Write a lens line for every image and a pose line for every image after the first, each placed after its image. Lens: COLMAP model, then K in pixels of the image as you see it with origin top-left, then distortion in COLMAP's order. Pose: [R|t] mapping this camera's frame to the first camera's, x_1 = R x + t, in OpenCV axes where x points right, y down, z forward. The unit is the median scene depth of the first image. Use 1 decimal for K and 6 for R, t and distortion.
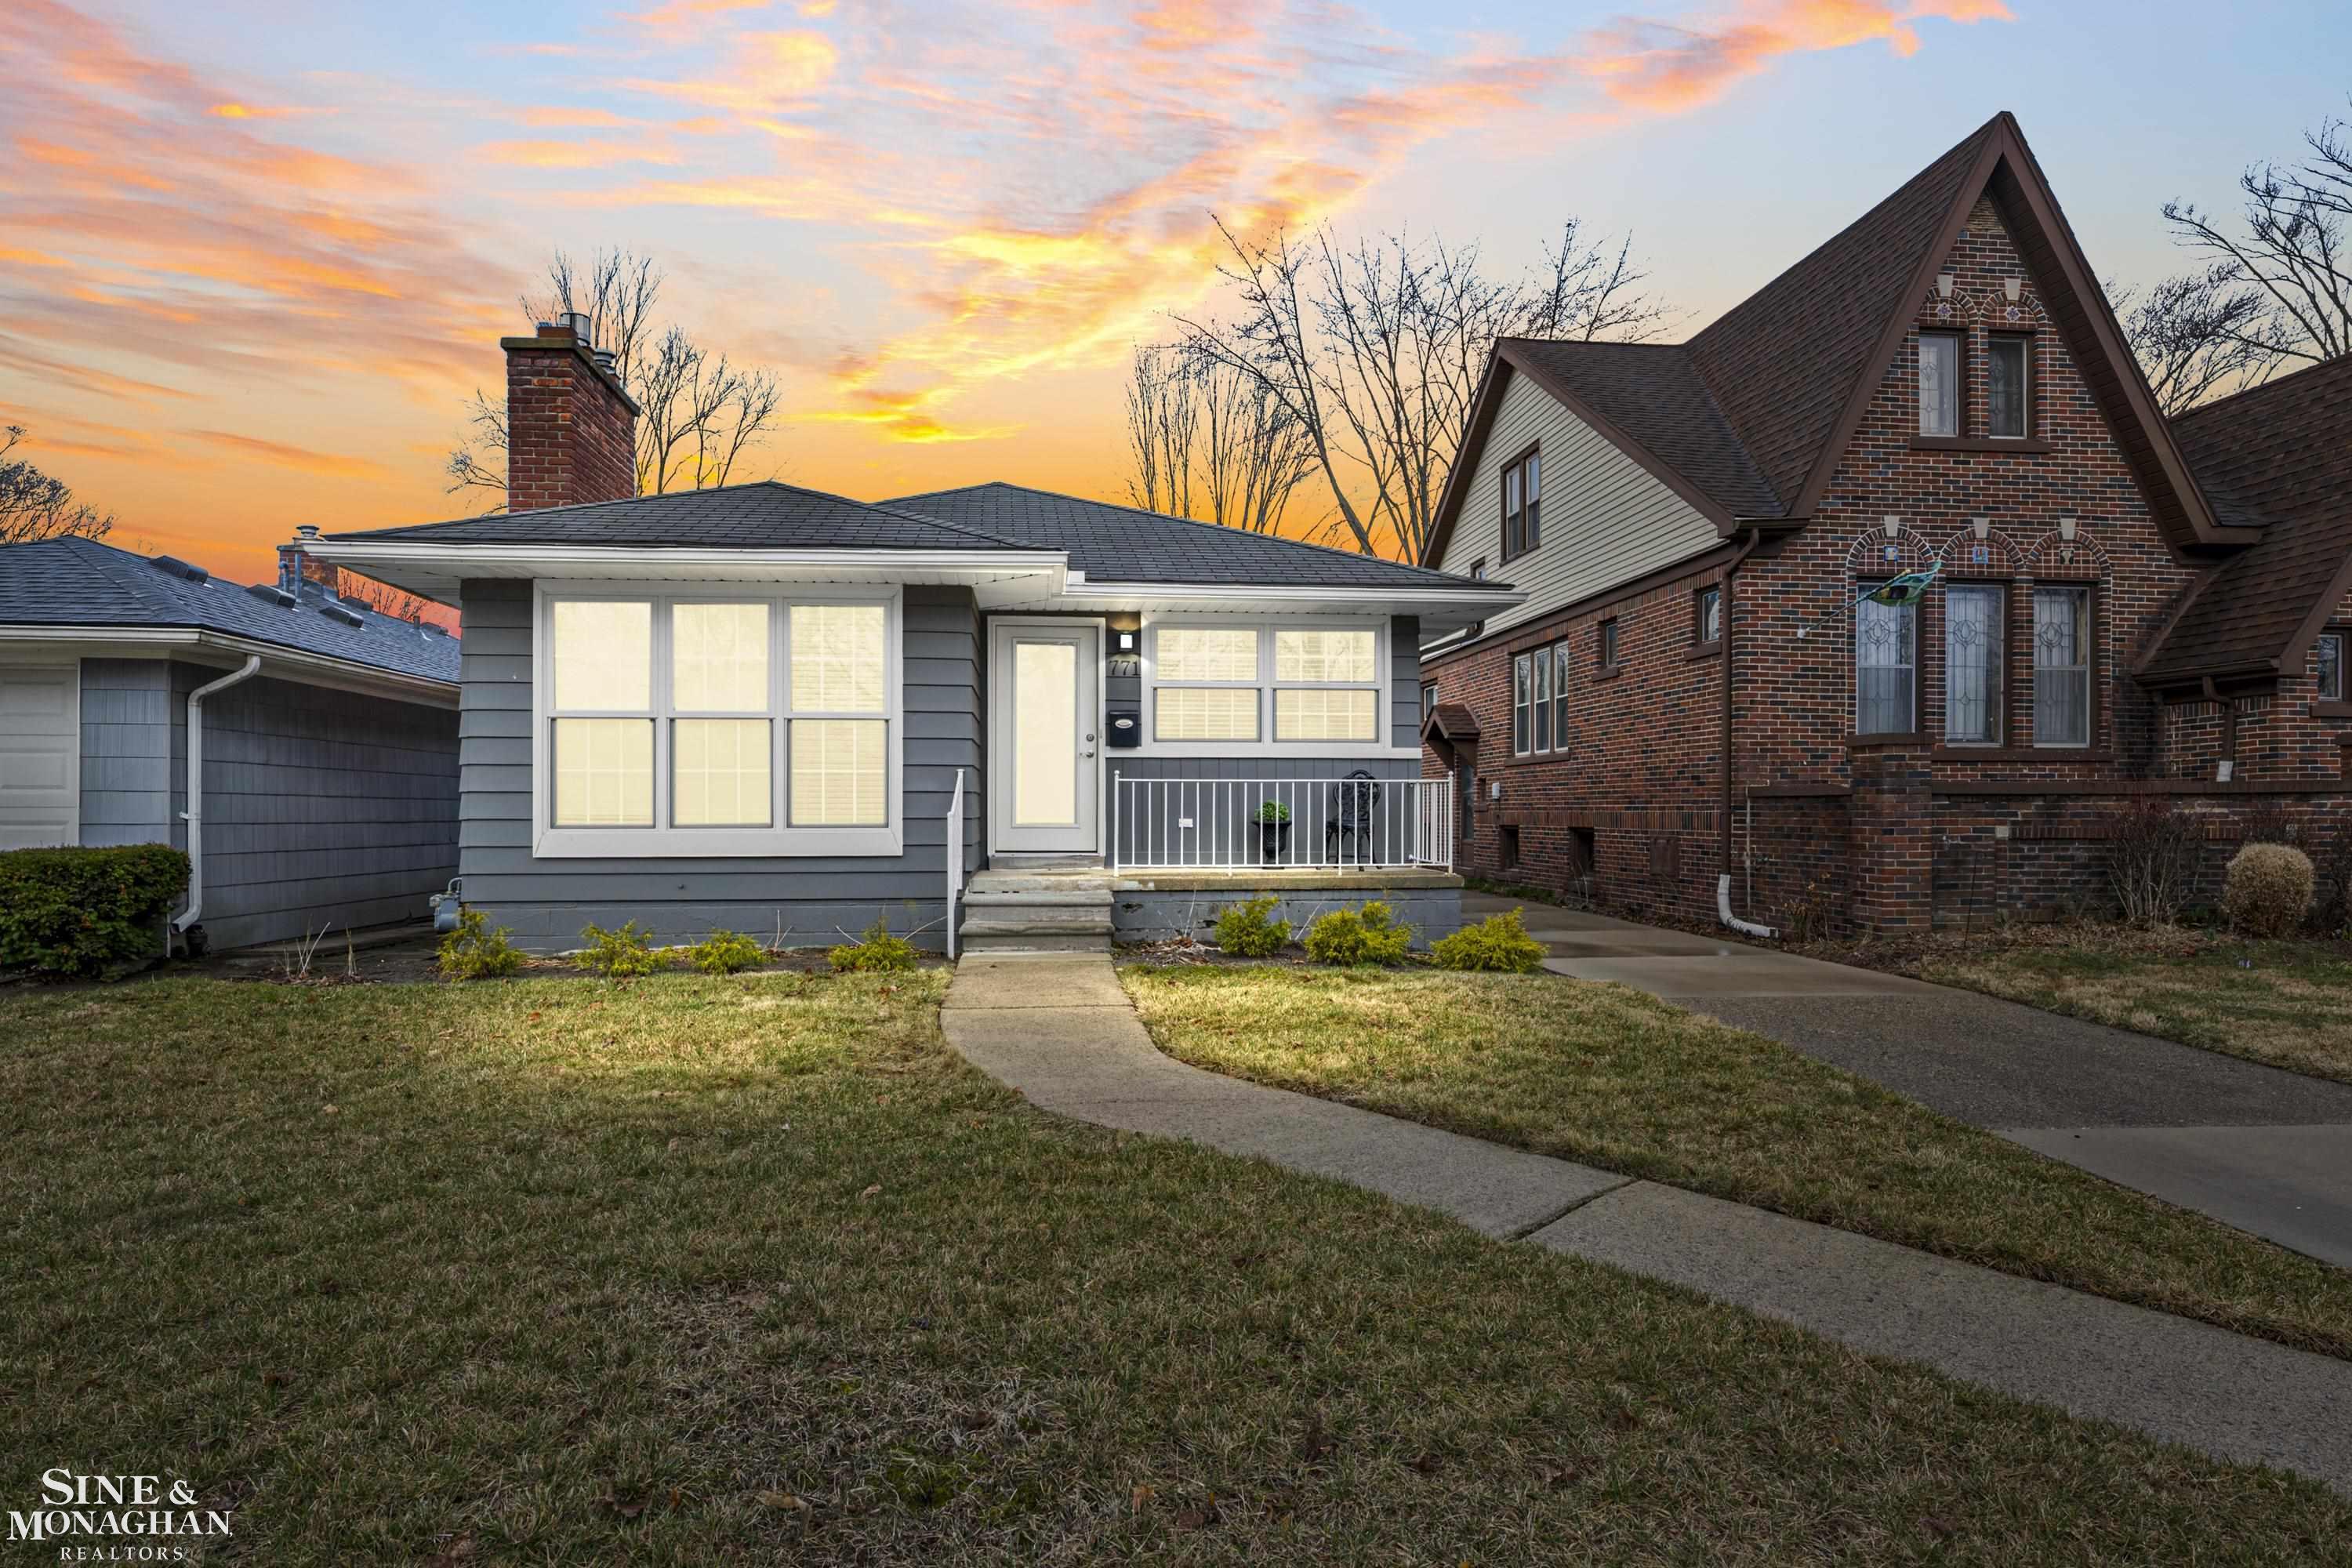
lens RADIAL K [[1401.0, 0, 1180.3], [0, 1401.0, 780.6], [0, 0, 1]] dist [0.021163, -0.003229]
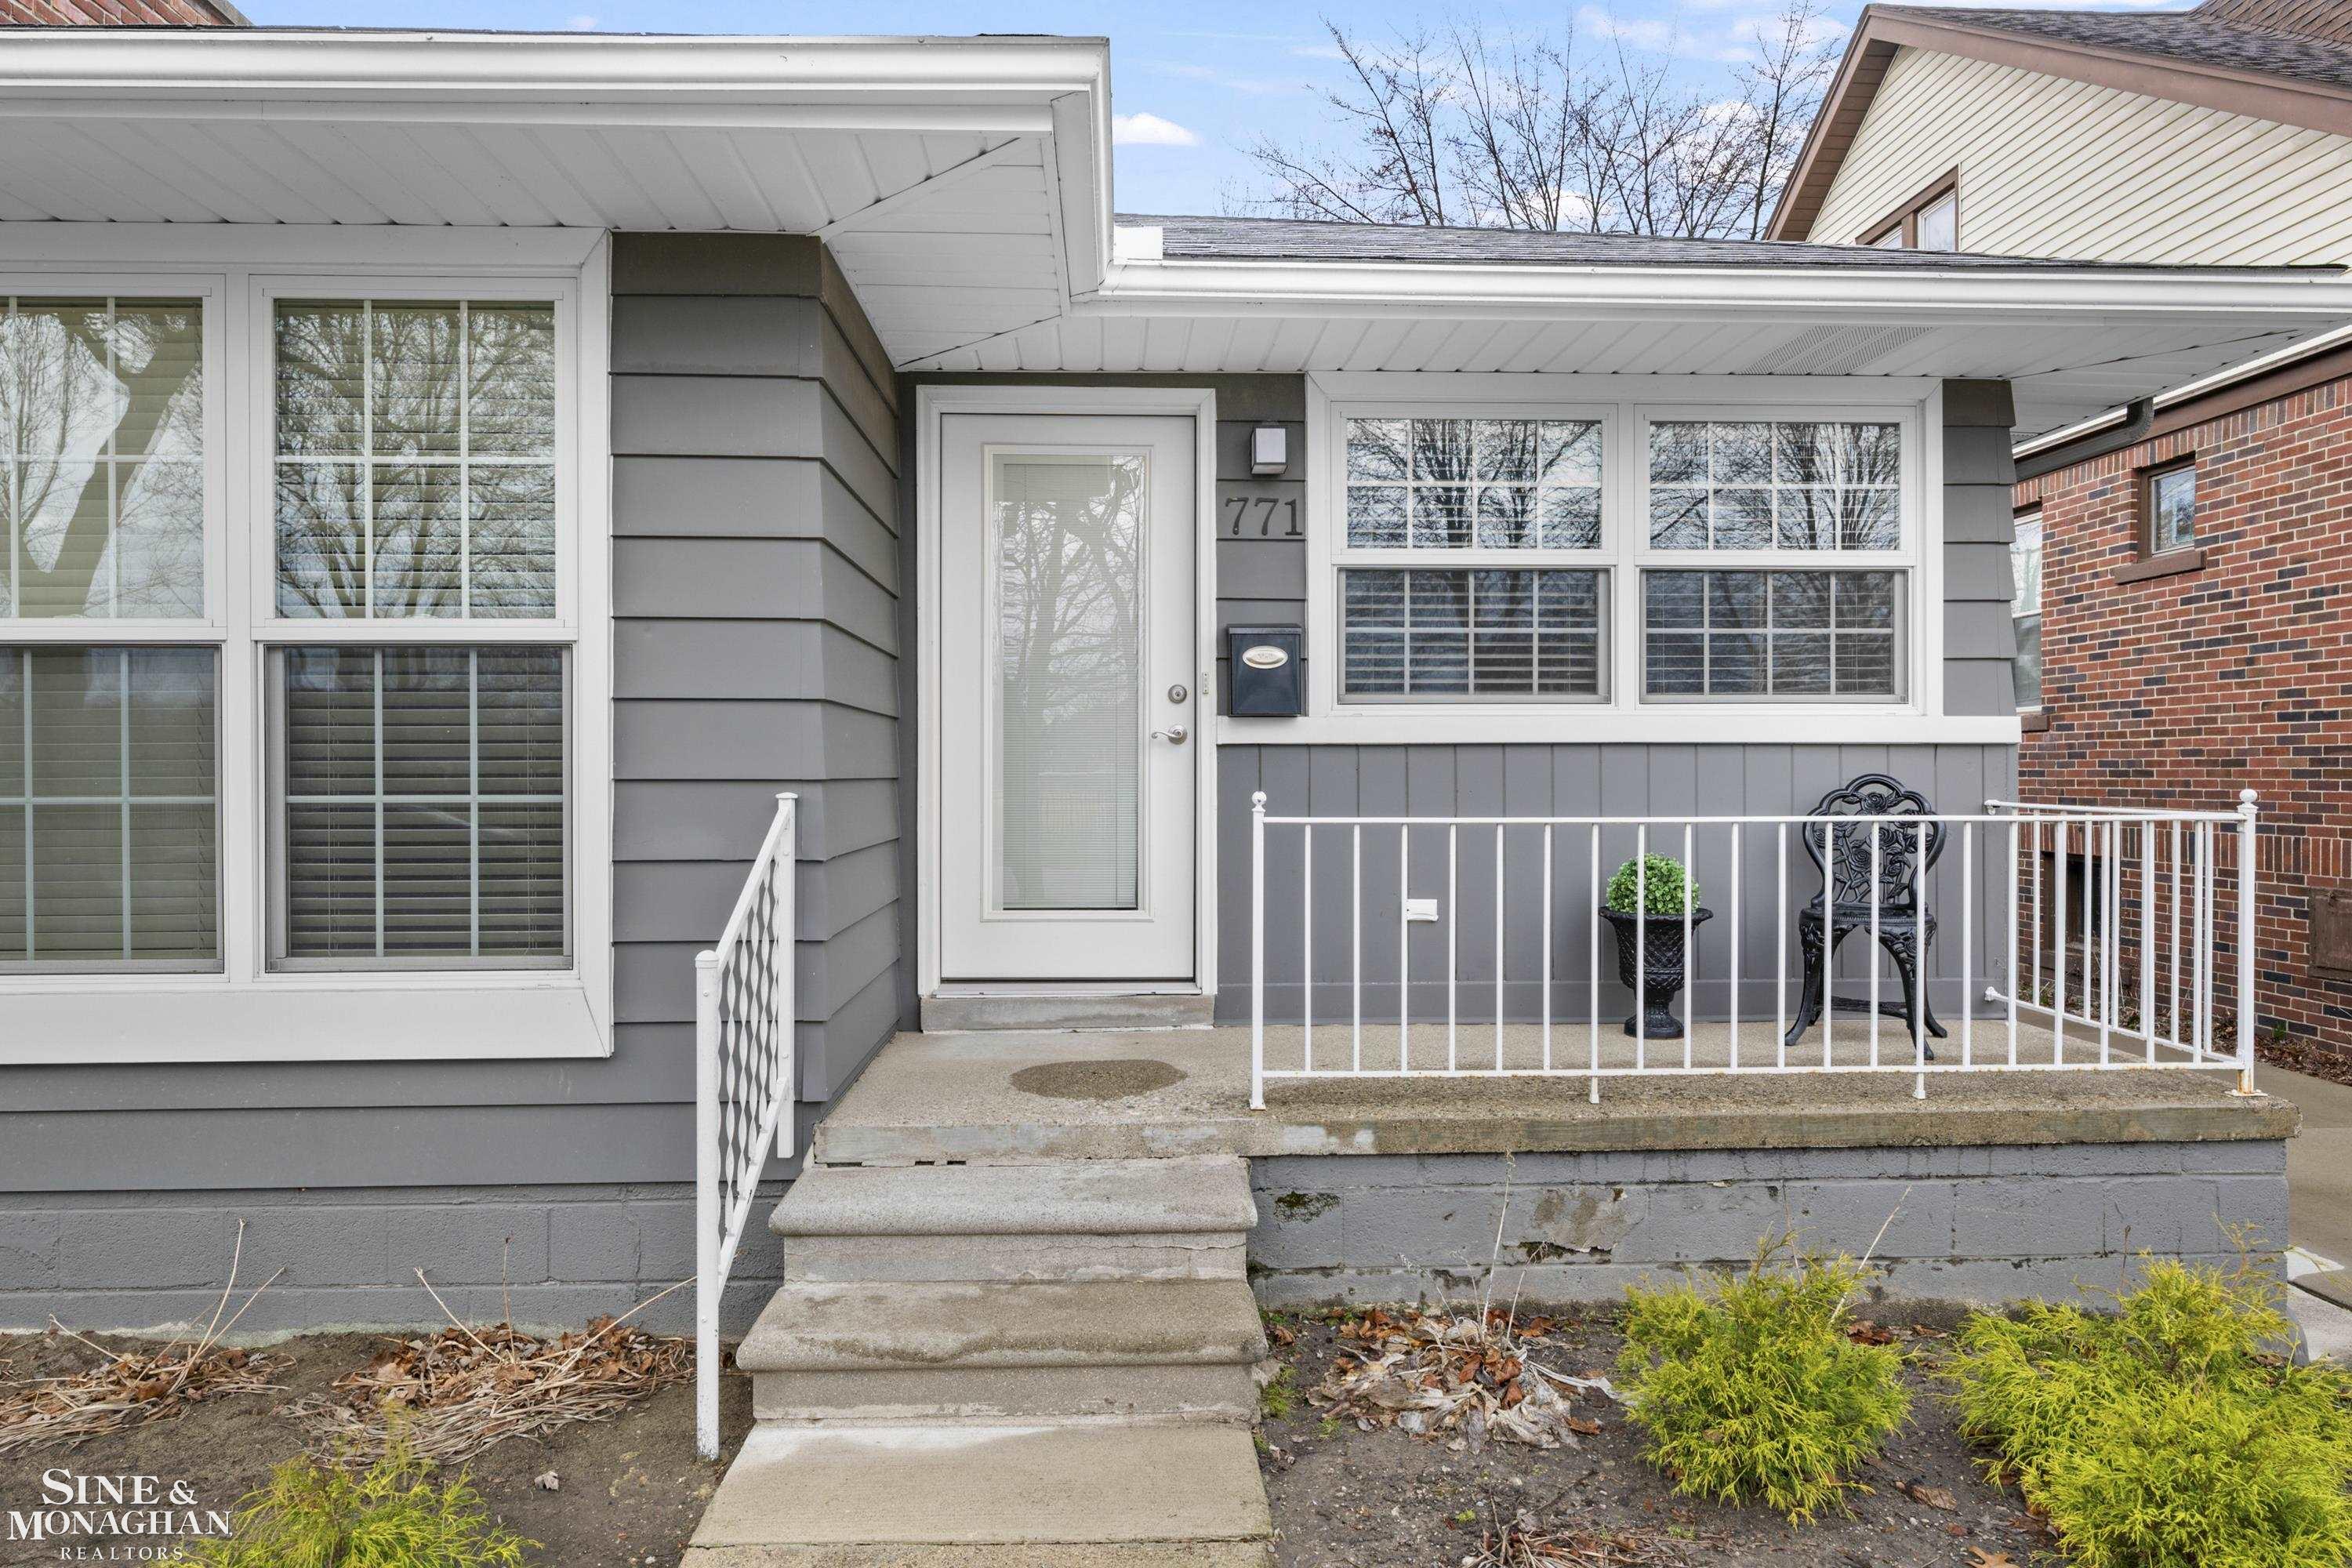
lens RADIAL K [[1050.8, 0, 1173.8], [0, 1050.8, 760.1], [0, 0, 1]] dist [-0.000733, -0.000094]
pose [[0.998254, -0.002172, -0.059020, -0.048096], [0.003933, 0.999550, 0.029747, -0.021069], [0.058929, -0.029927, 0.997813, 0.711448]]
